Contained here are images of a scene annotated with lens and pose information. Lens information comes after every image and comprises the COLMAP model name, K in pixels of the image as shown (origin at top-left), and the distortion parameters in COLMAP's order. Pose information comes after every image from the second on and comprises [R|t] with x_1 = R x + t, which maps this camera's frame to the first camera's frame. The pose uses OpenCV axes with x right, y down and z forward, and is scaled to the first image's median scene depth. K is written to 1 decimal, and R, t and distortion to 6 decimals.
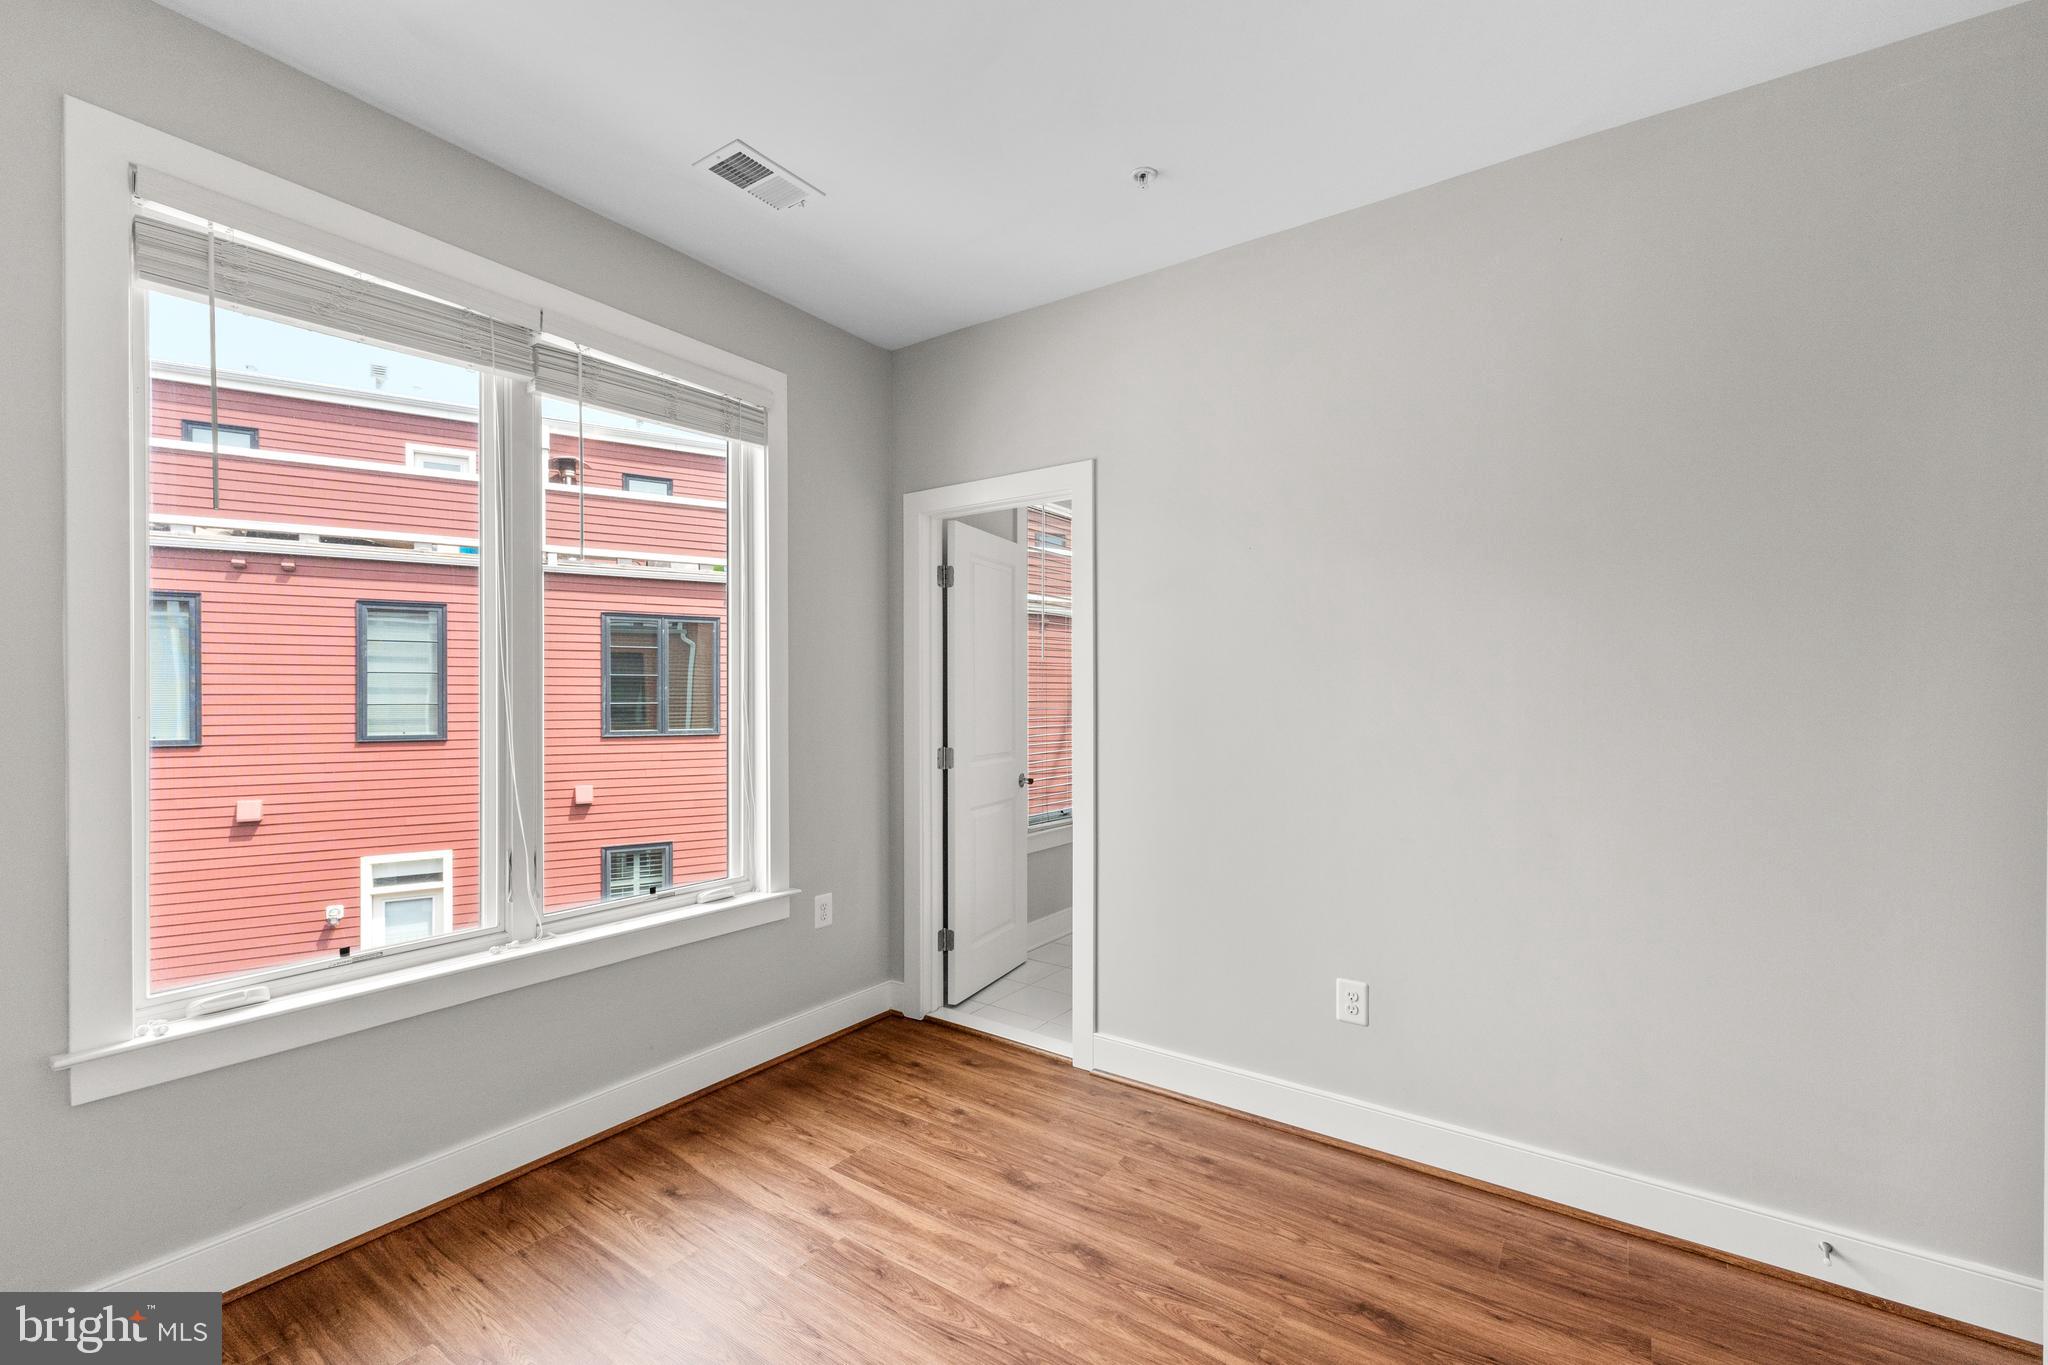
lens RADIAL K [[854.9, 0, 1024.0], [0, 854.9, 682.5], [0, 0, 1]] dist [0.003376, 0.000260]
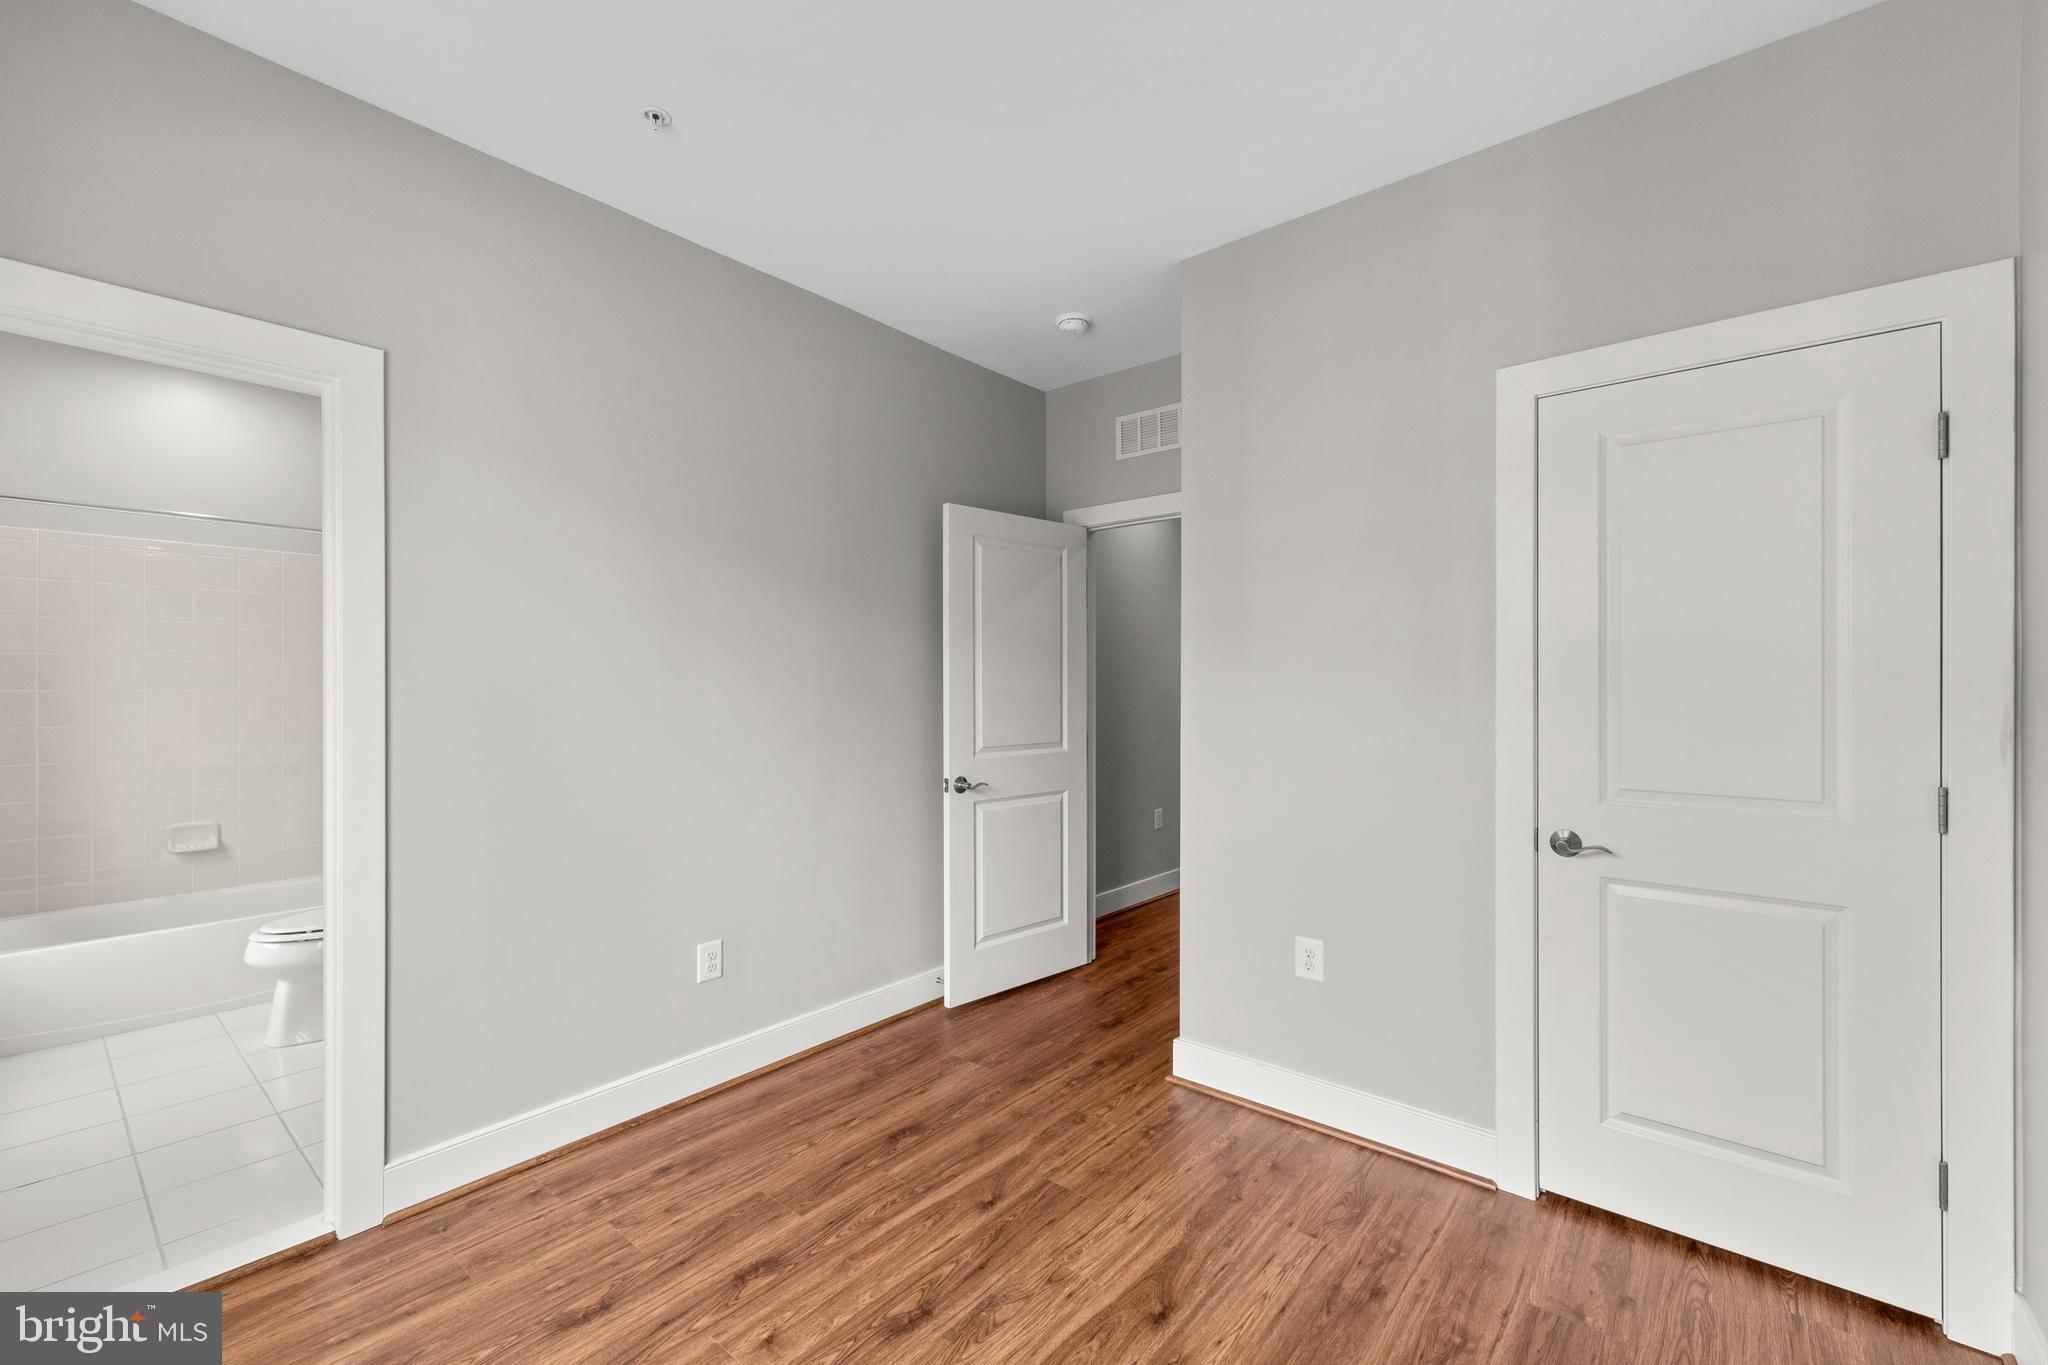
lens RADIAL K [[854.9, 0, 1024.0], [0, 854.9, 682.5], [0, 0, 1]] dist [0.003376, 0.000260]
pose [[0.083379, 0.000821, 0.996518, -0.777209], [-0.015822, 0.999875, 0.000500, 0.006122], [-0.996392, -0.015809, 0.083381, 0.575593]]
